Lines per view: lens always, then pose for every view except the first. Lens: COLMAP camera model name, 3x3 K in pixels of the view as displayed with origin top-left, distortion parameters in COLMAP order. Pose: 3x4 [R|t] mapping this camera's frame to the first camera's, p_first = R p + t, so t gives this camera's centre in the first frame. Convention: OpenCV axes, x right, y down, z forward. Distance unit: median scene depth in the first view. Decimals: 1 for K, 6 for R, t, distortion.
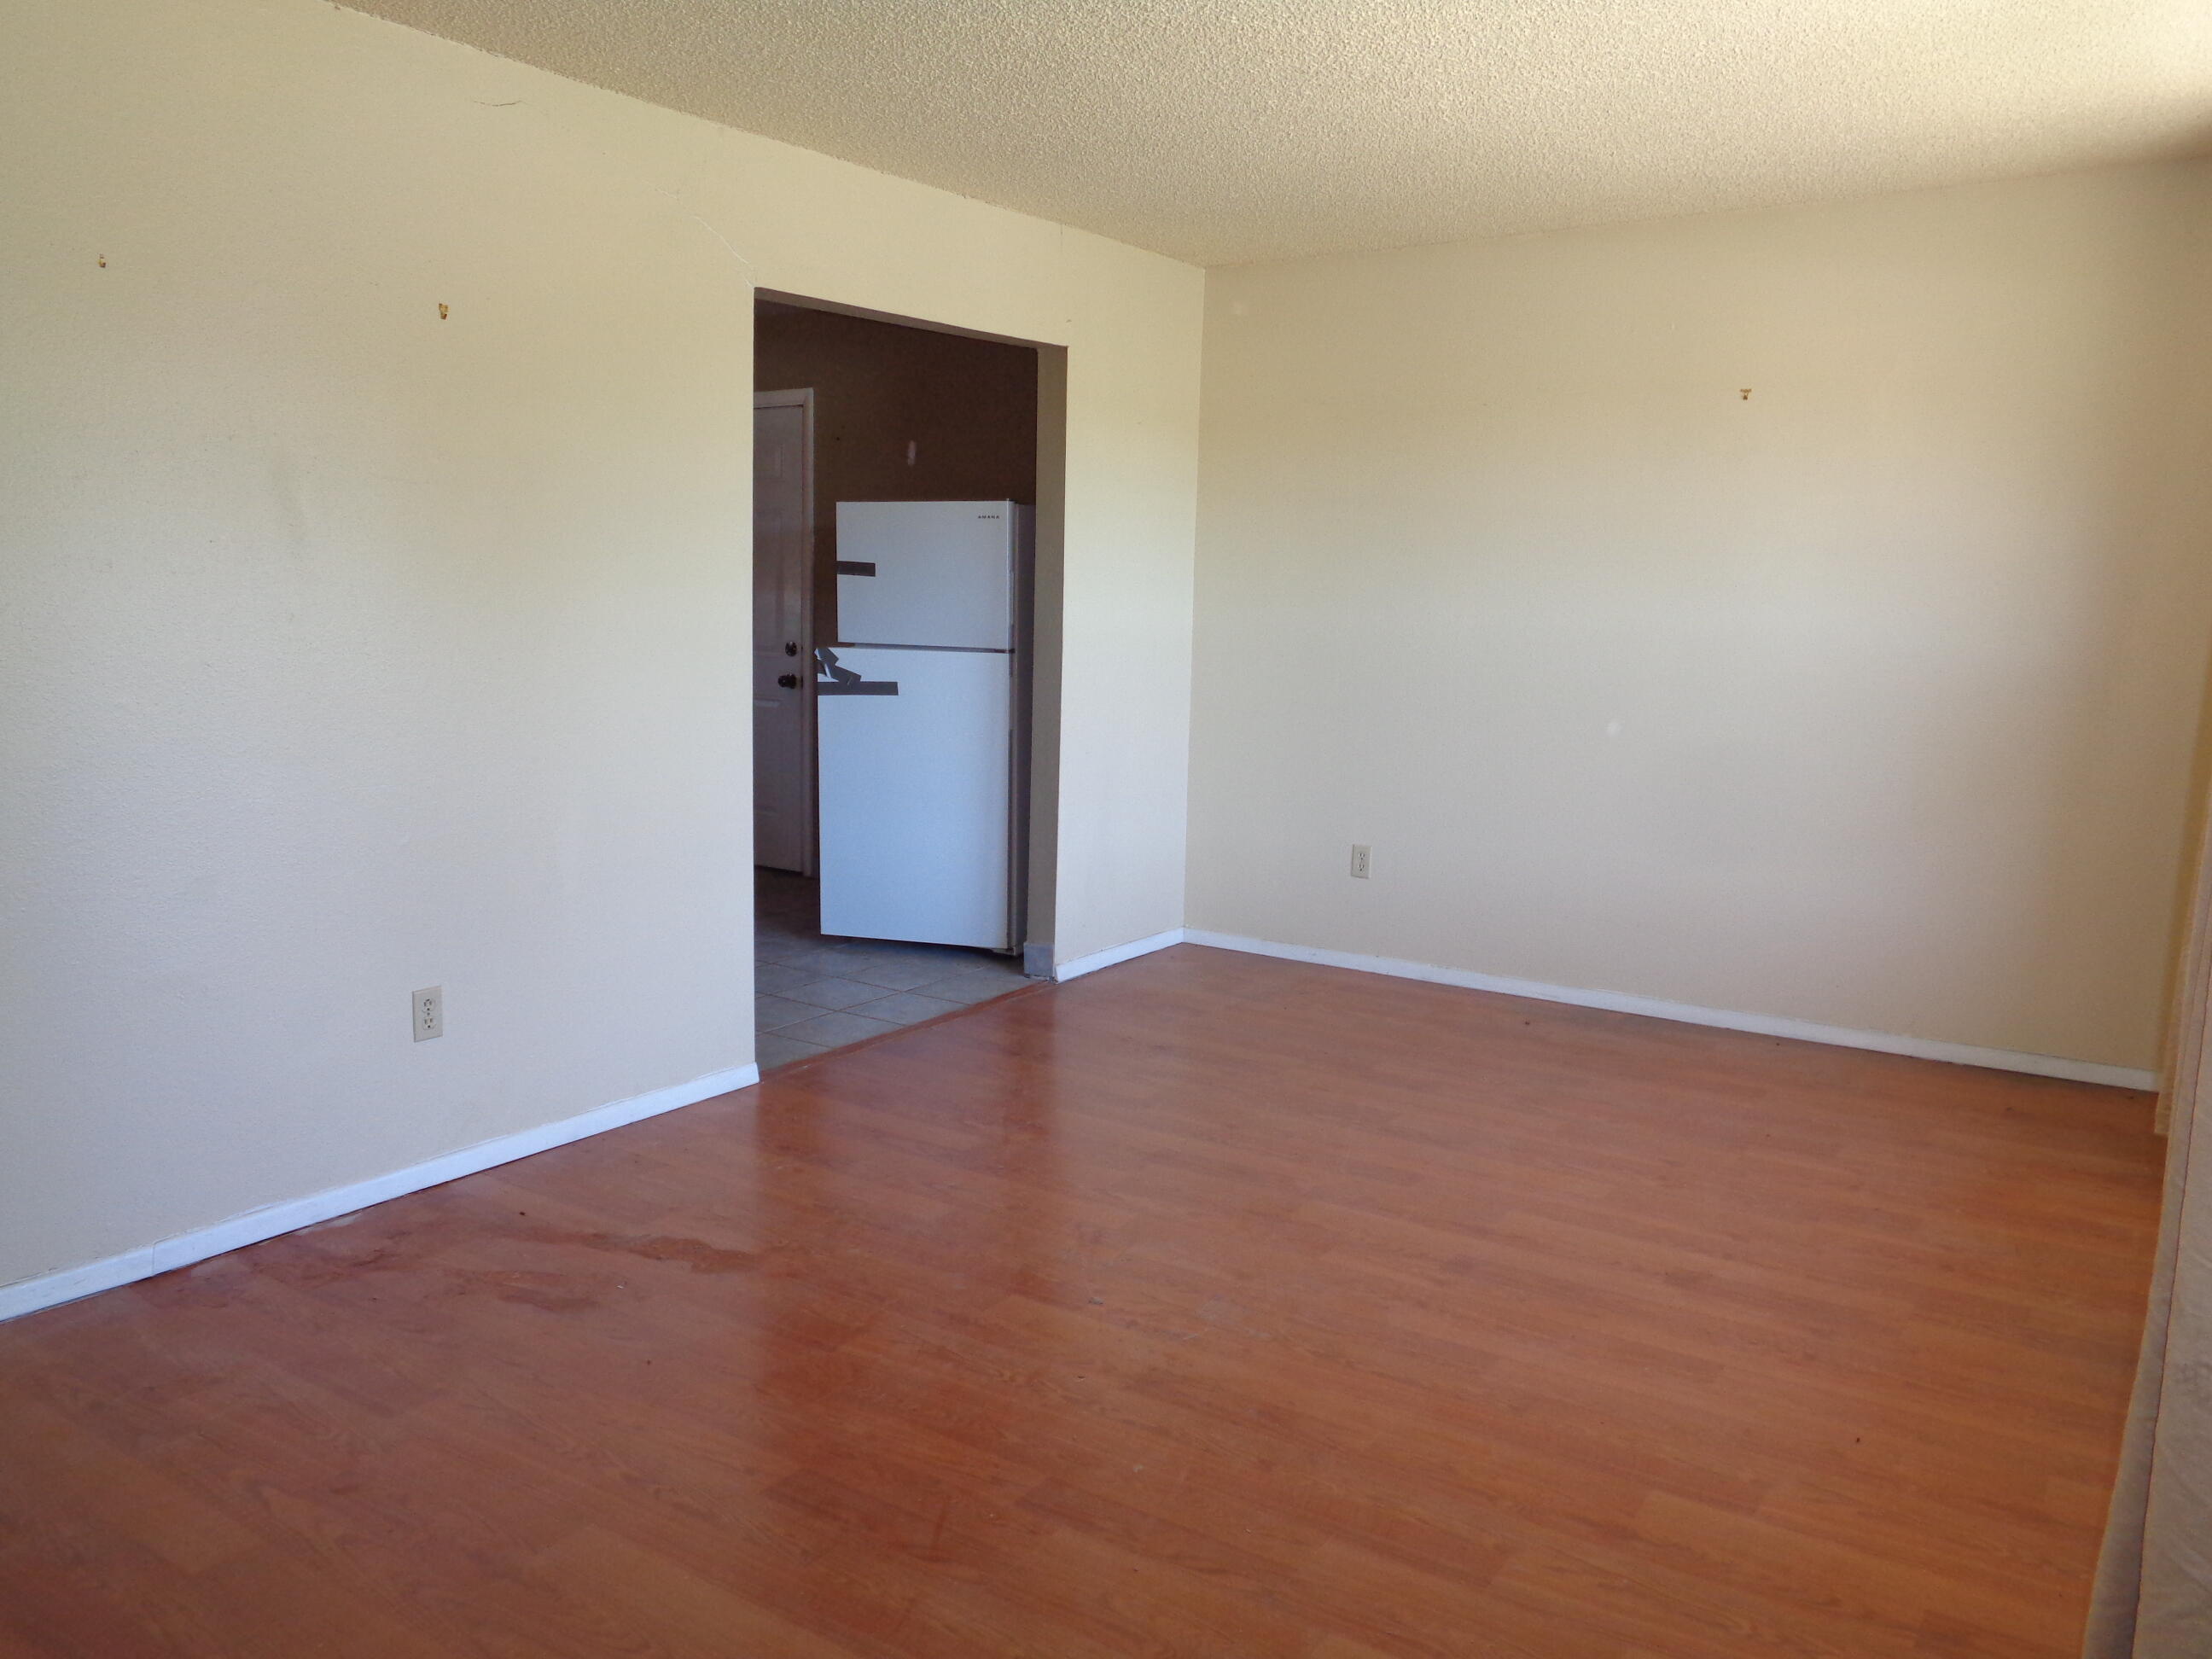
lens RADIAL K [[1599.6, 0, 1117.7], [0, 1599.6, 825.5], [0, 0, 1]] dist [-0.028764, 0.002622]
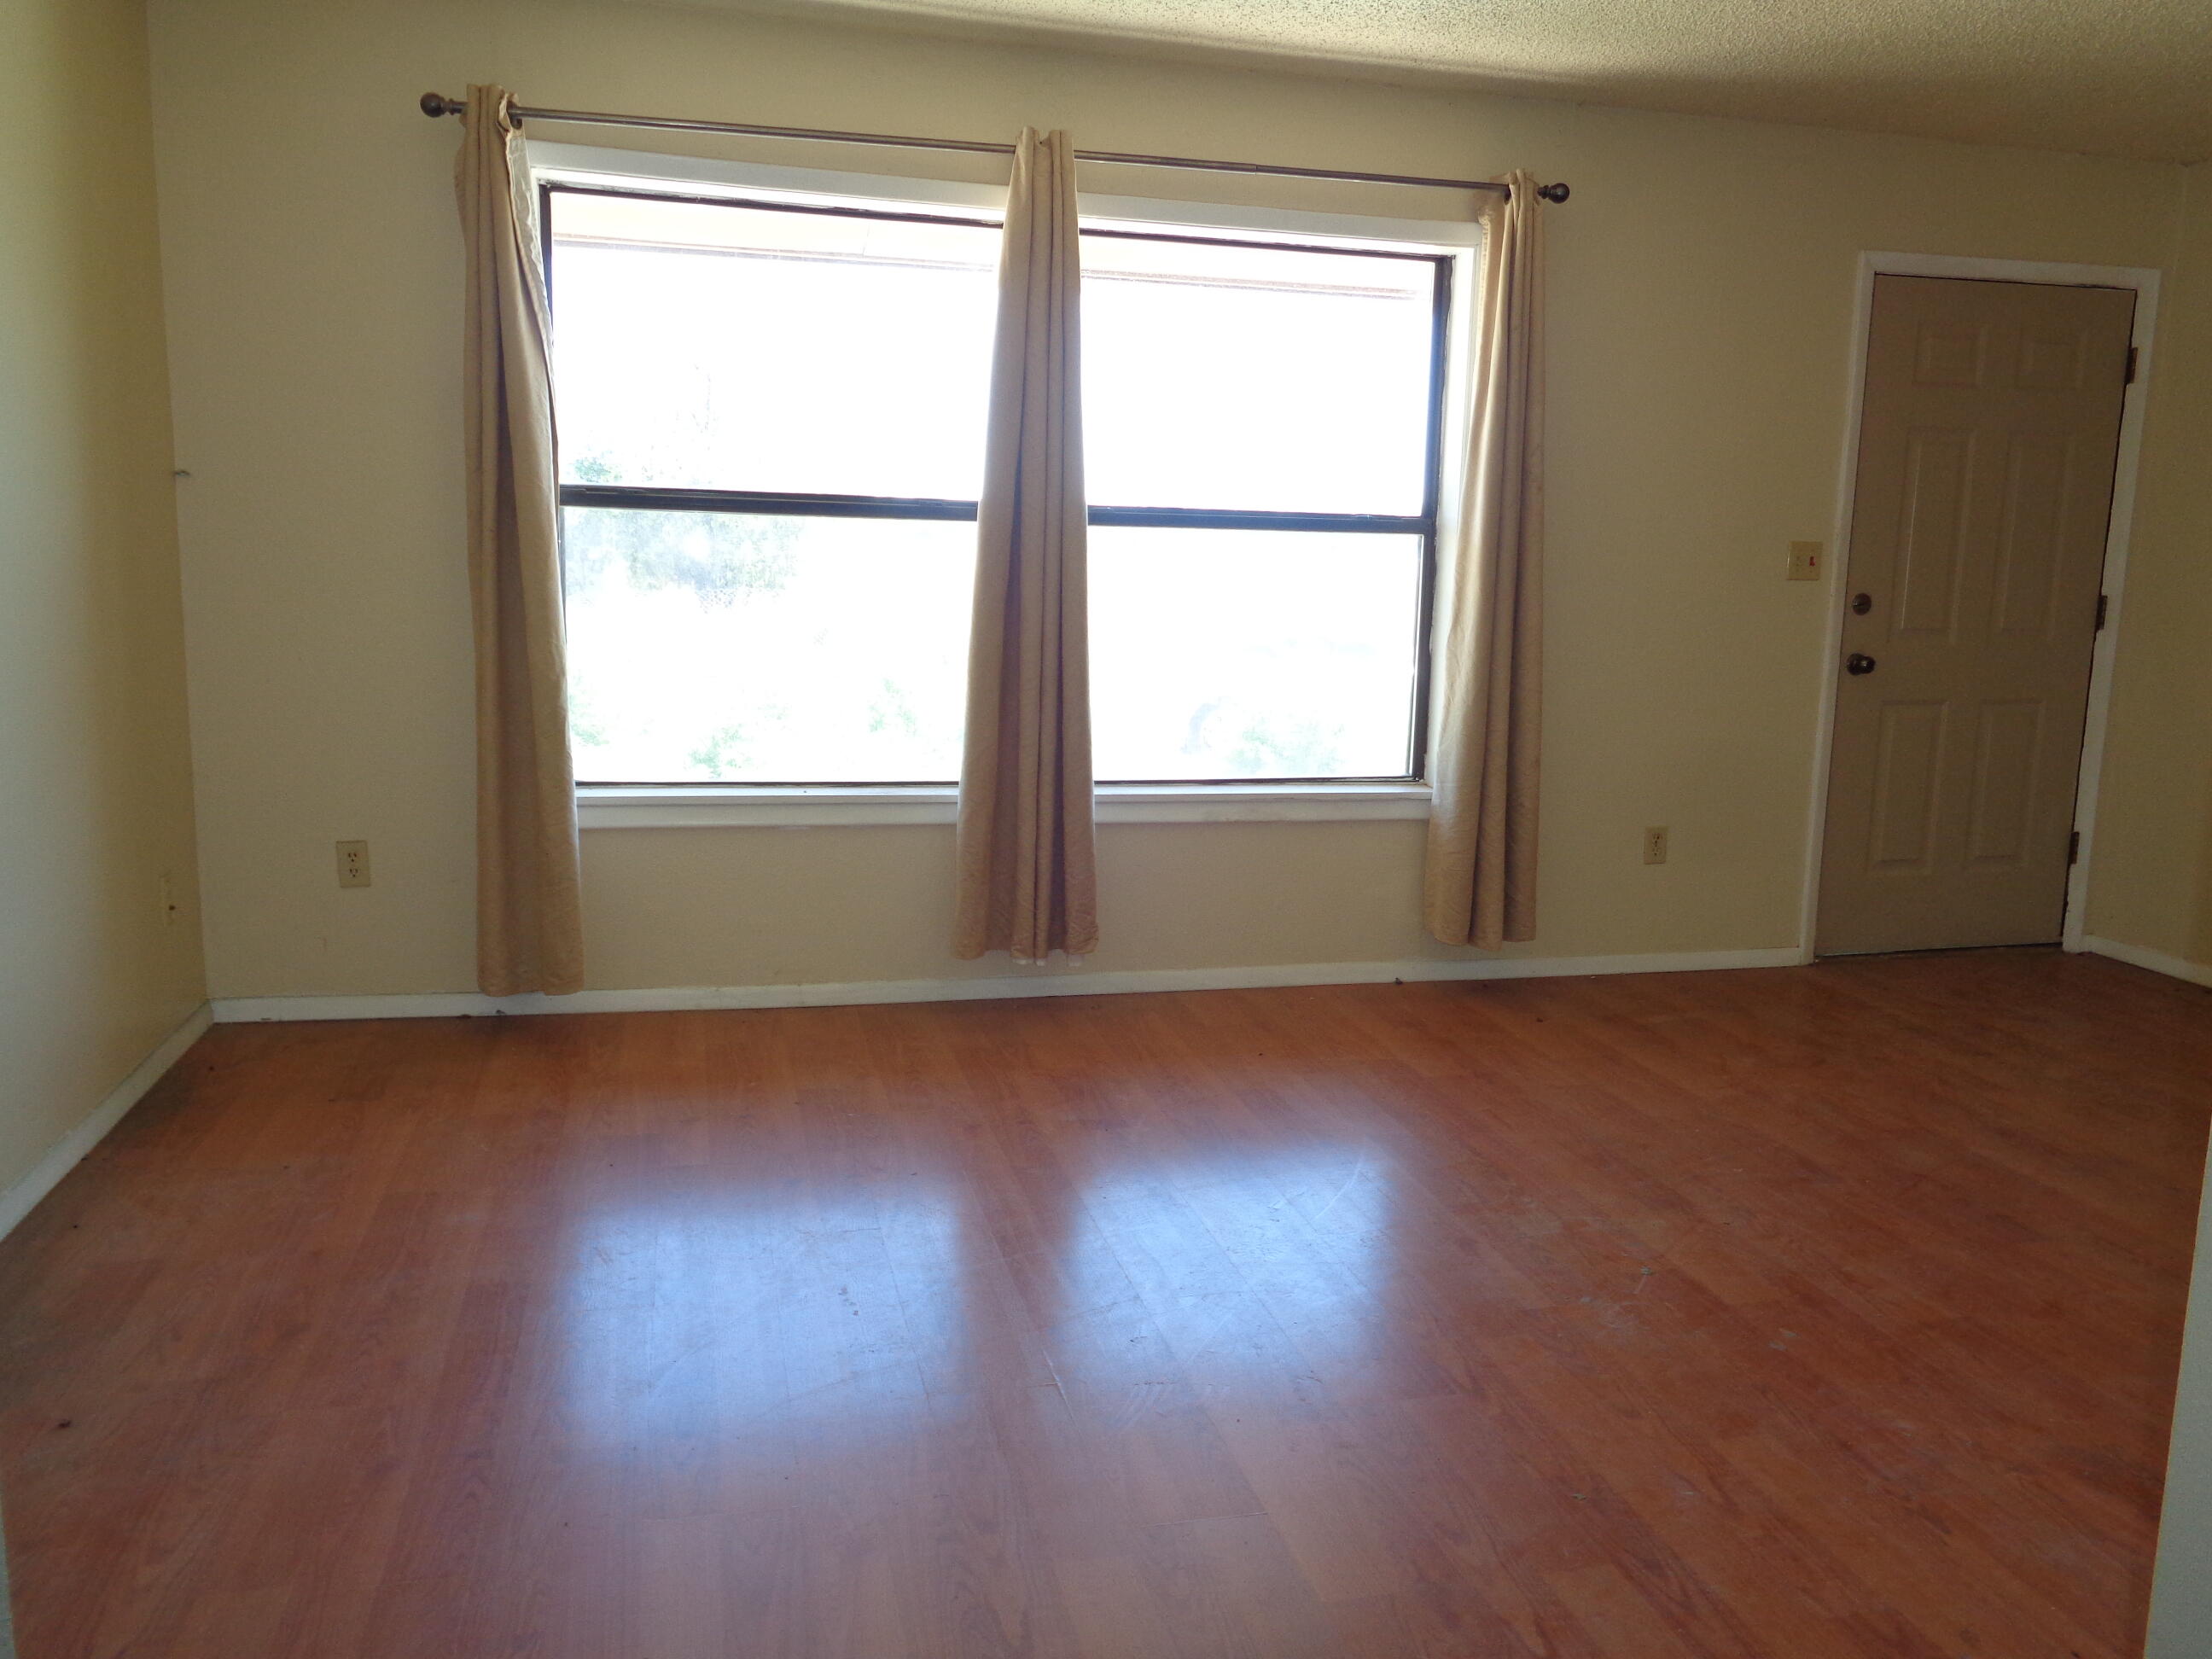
lens RADIAL K [[1656.8, 0, 1098.1], [0, 1656.8, 816.2], [0, 0, 1]] dist [0.031276, 0.002859]
pose [[-0.741722, -0.147641, 0.654256, -0.349268], [0.050606, 0.960371, 0.274092, -0.228479], [-0.668796, 0.236409, -0.704856, 1.709384]]
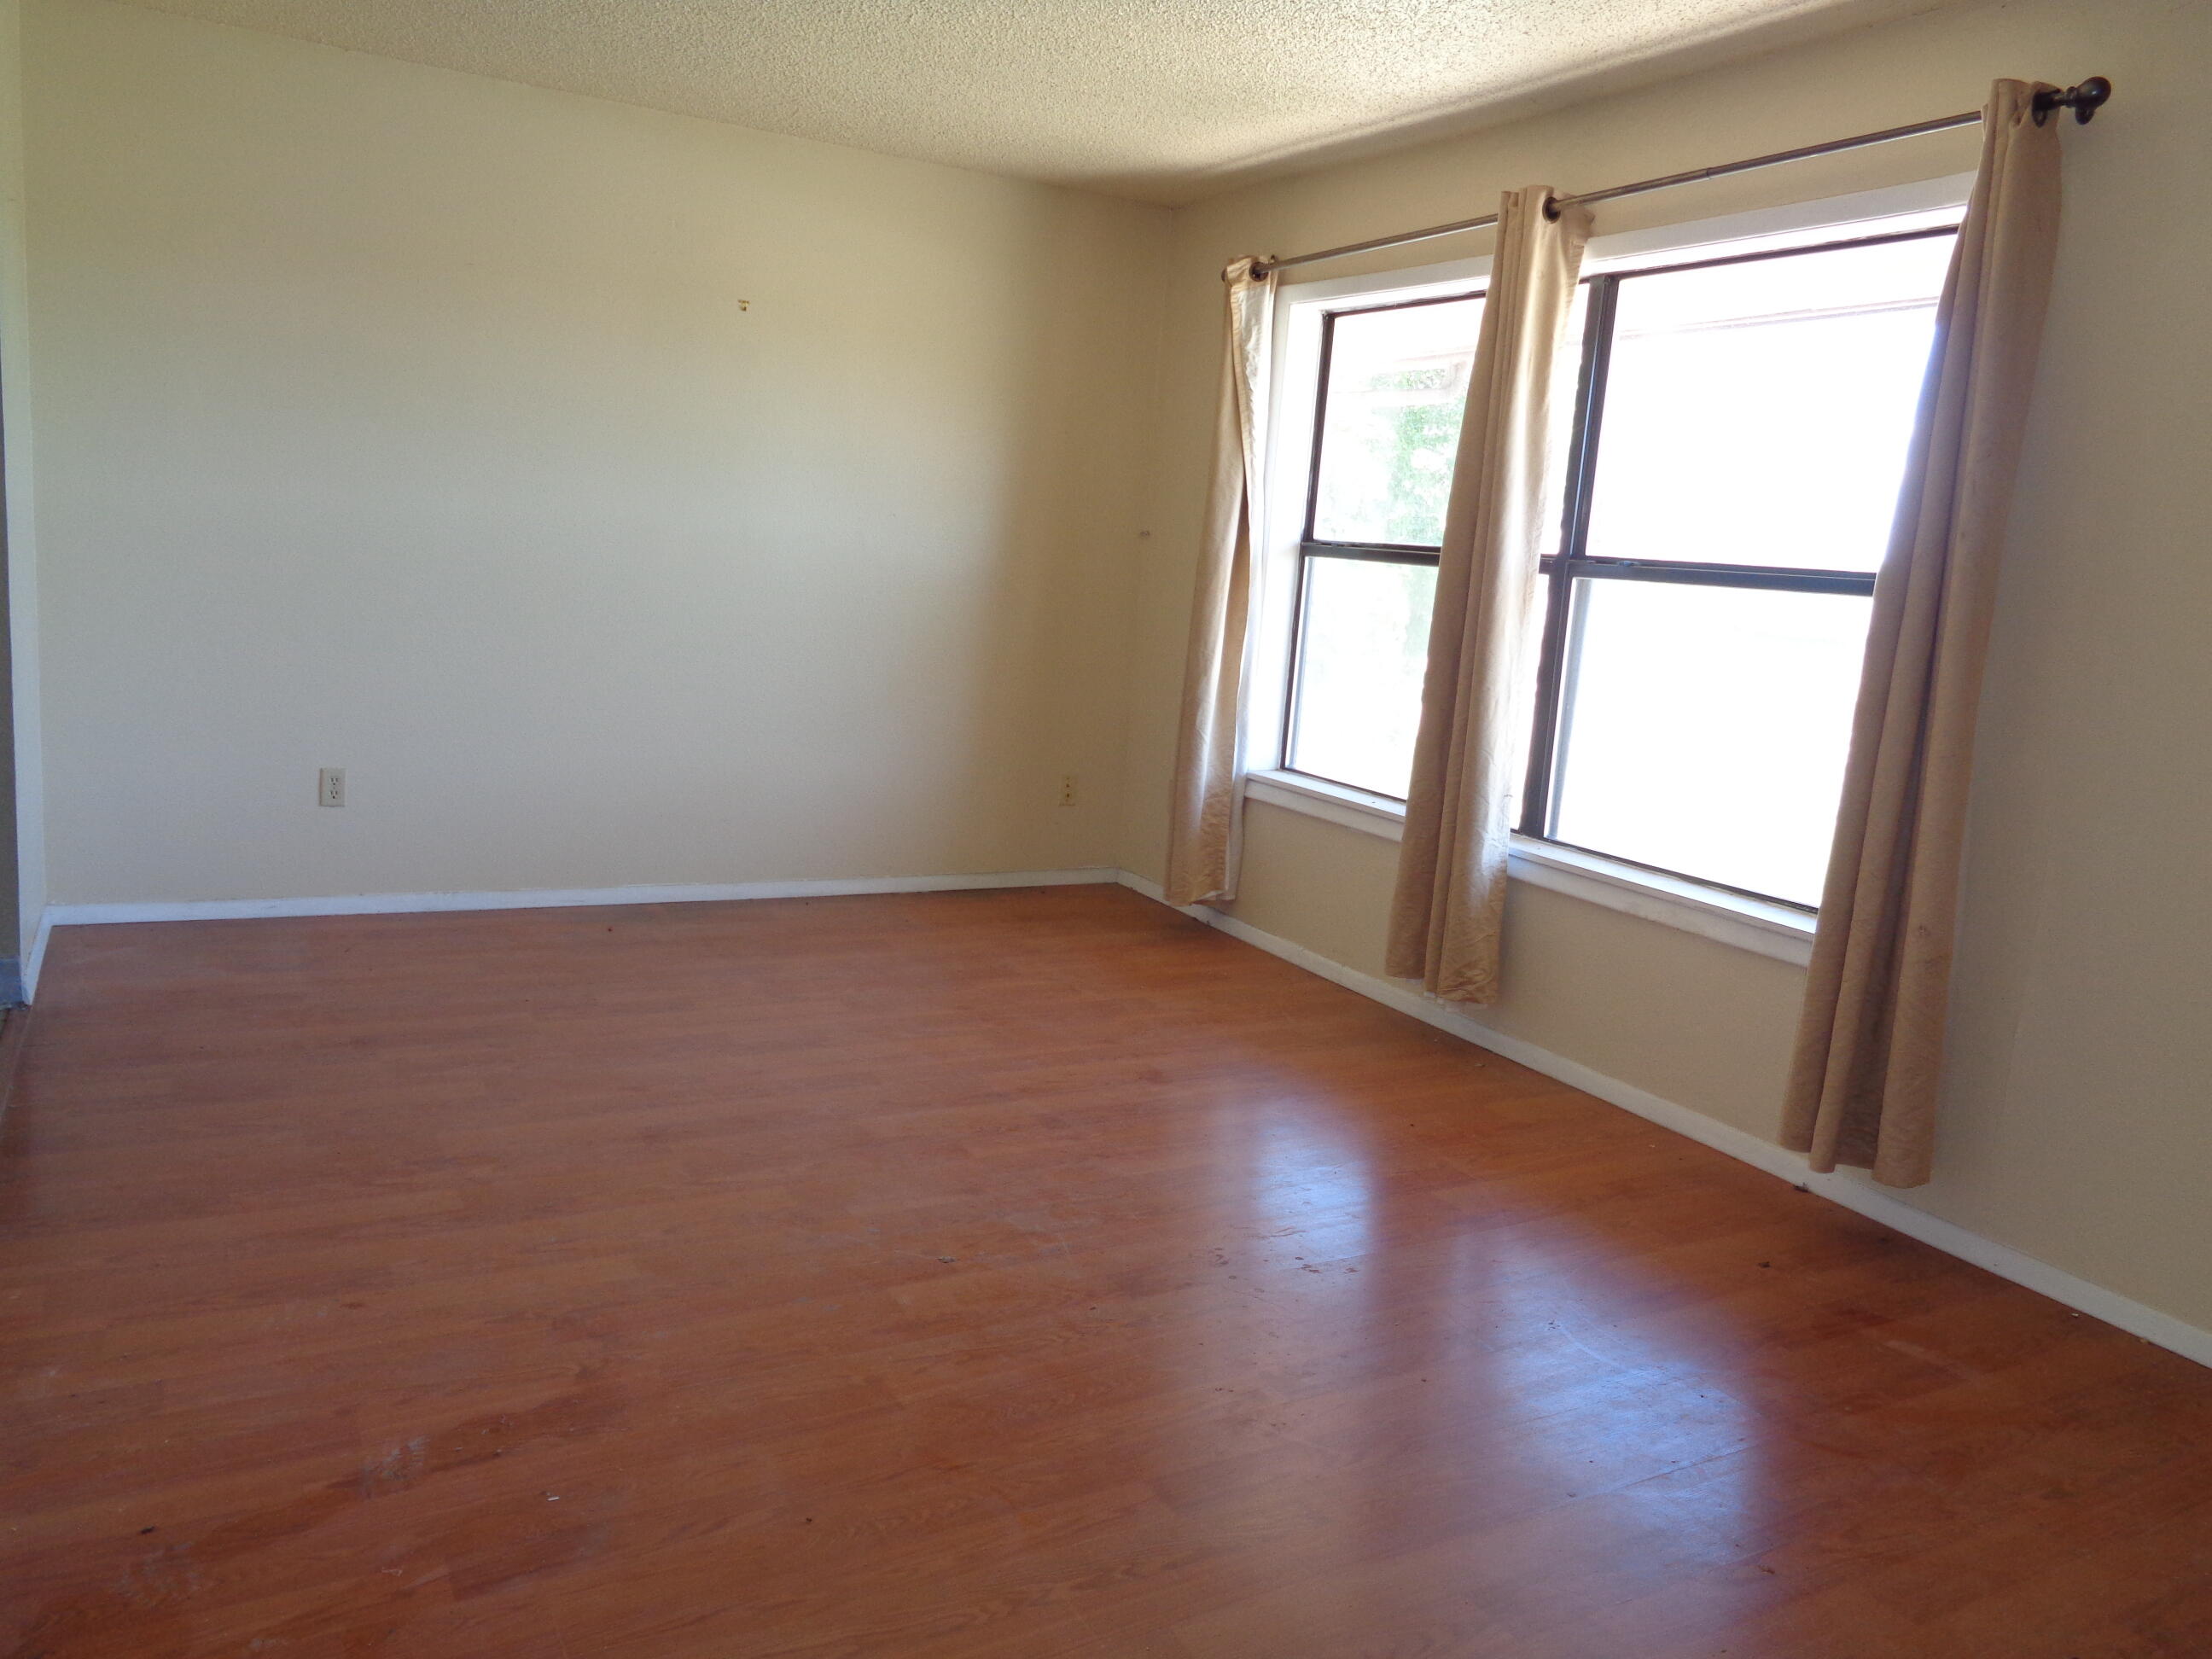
lens RADIAL K [[1599.6, 0, 1117.7], [0, 1599.6, 825.5], [0, 0, 1]] dist [-0.028764, 0.002622]
pose [[0.457323, -0.135824, 0.878867, -0.713002], [0.058276, 0.990721, 0.122786, -0.065252], [-0.887389, -0.004936, 0.460995, 0.433998]]
